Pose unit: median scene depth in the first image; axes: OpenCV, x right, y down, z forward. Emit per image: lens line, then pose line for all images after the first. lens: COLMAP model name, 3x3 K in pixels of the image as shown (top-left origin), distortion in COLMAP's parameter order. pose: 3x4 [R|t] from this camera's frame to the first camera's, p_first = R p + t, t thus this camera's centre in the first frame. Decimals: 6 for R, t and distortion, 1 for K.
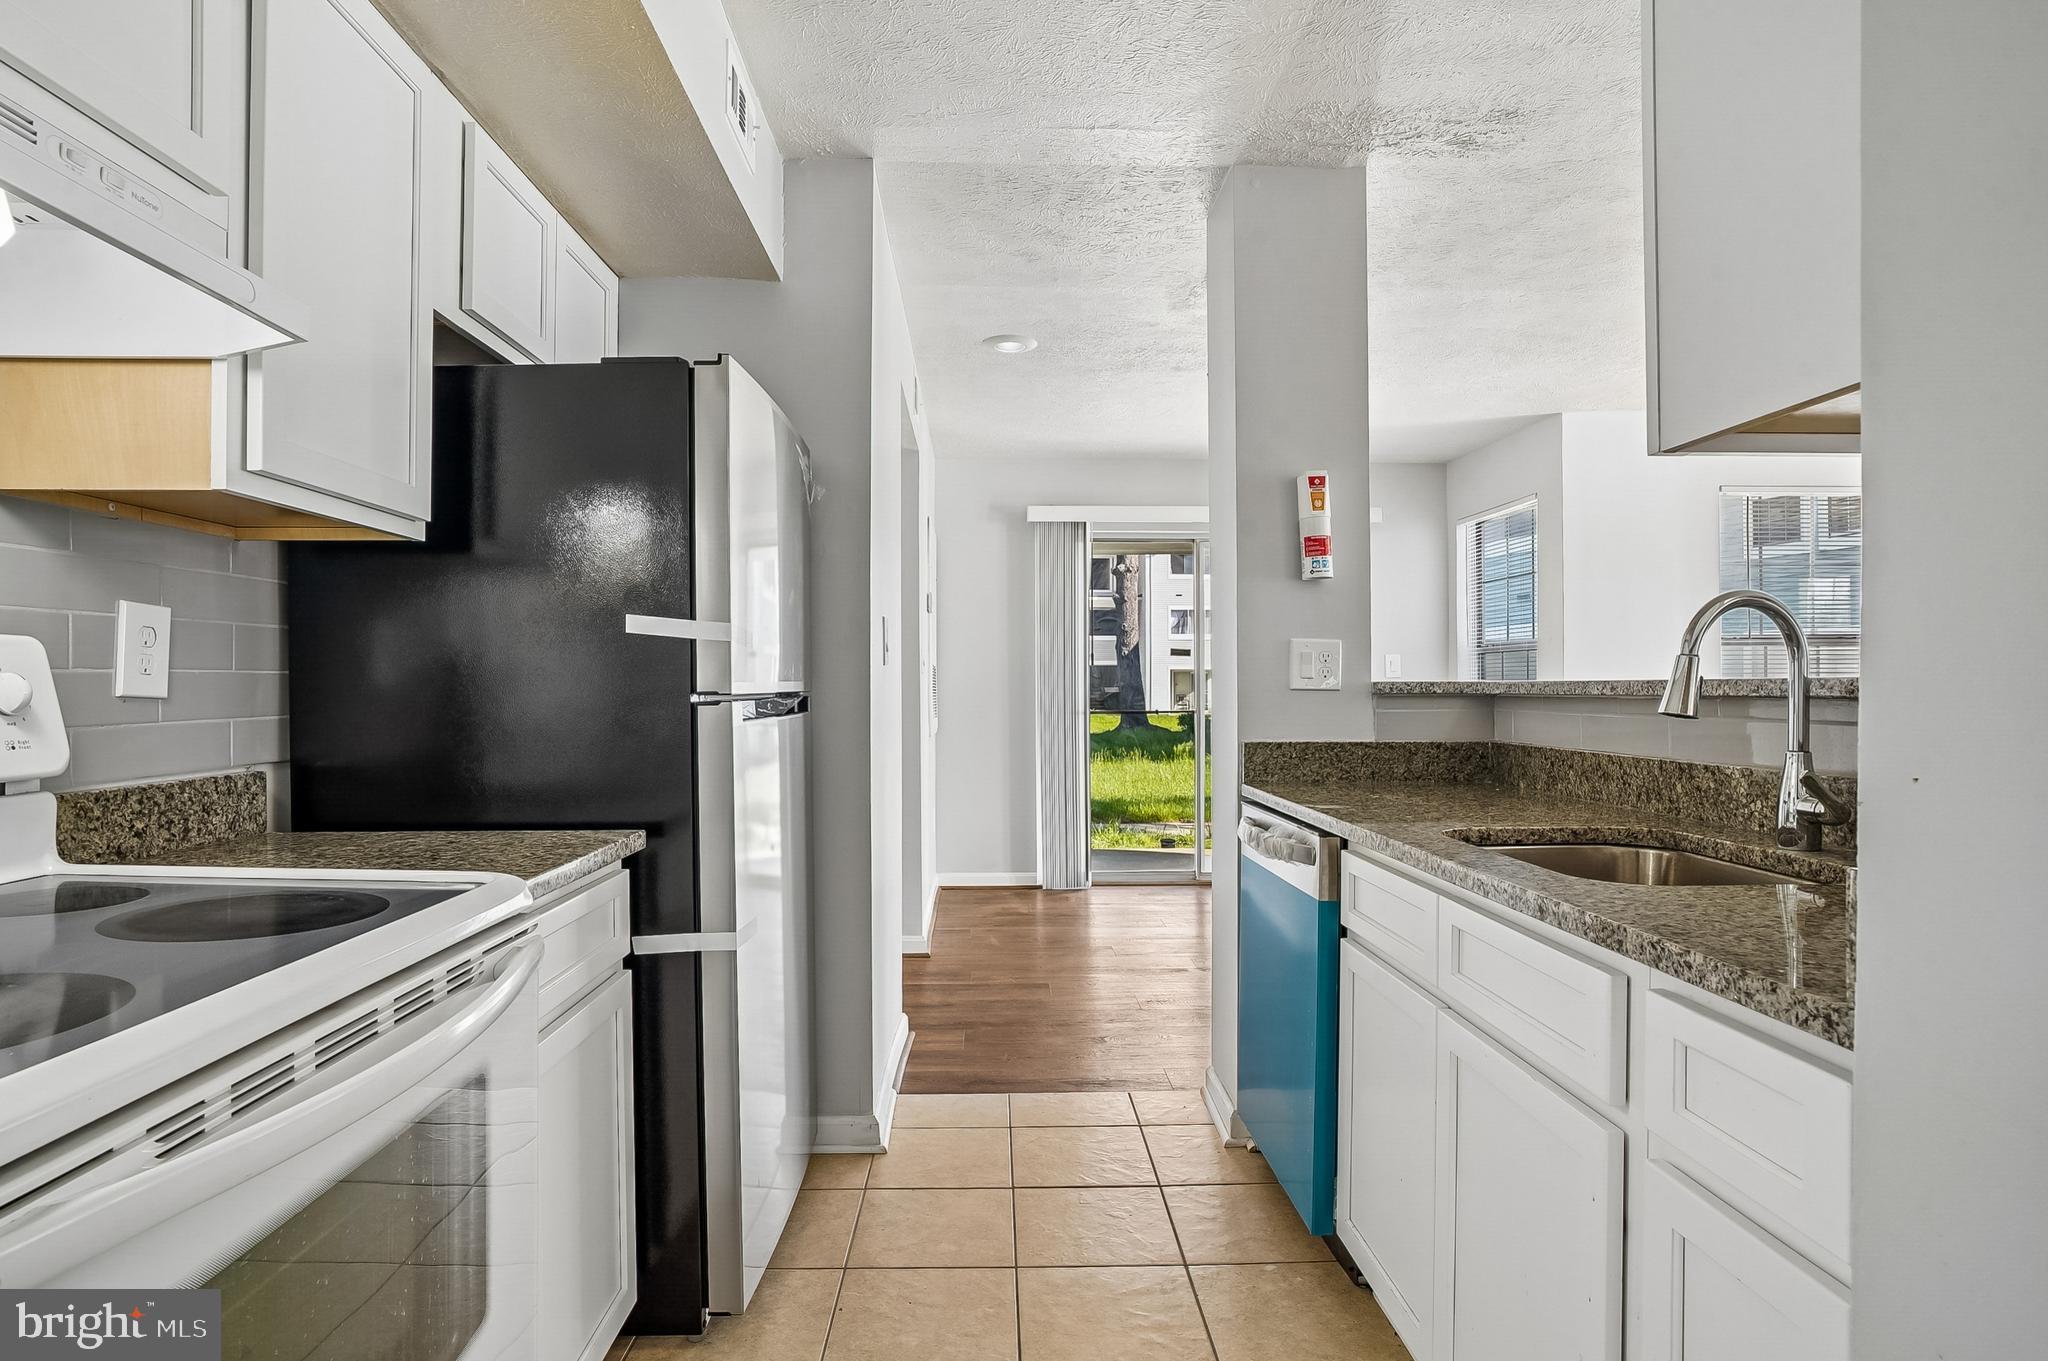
lens RADIAL K [[1090.0, 0, 1002.0], [0, 1090.0, 679.5], [0, 0, 1]] dist [-0.048869, 0.028393]
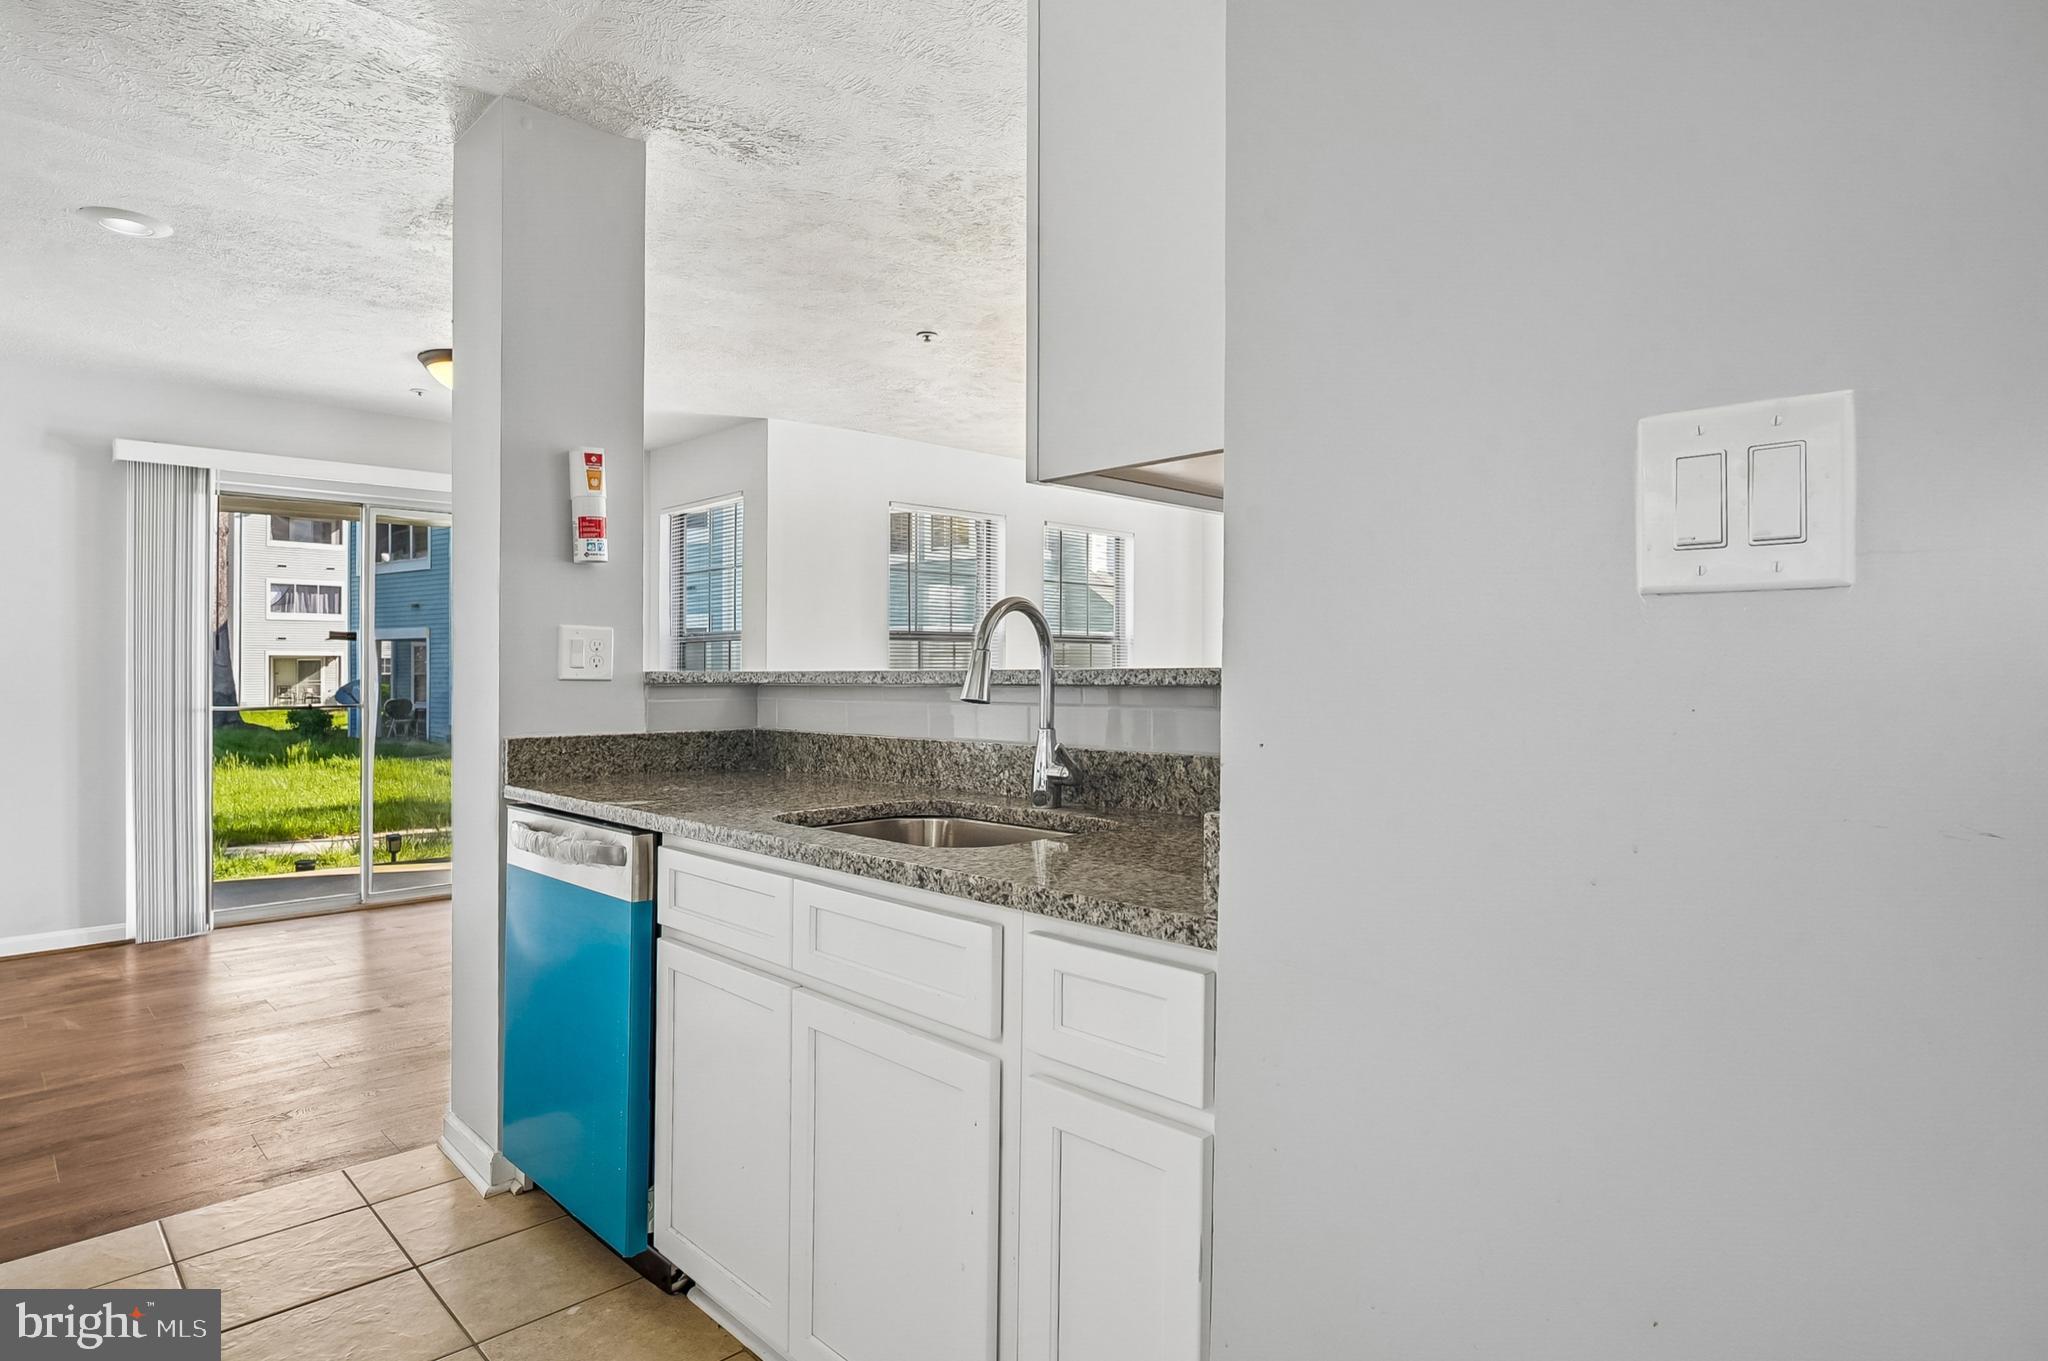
lens RADIAL K [[1125.4, 0, 1026.6], [0, 1125.4, 654.9], [0, 0, 1]] dist [-0.056090, 0.034007]
pose [[0.734659, 0.008852, 0.678379, -0.098987], [-0.000885, 0.999927, -0.012089, -0.001073], [-0.678436, 0.008281, 0.734613, 0.037307]]
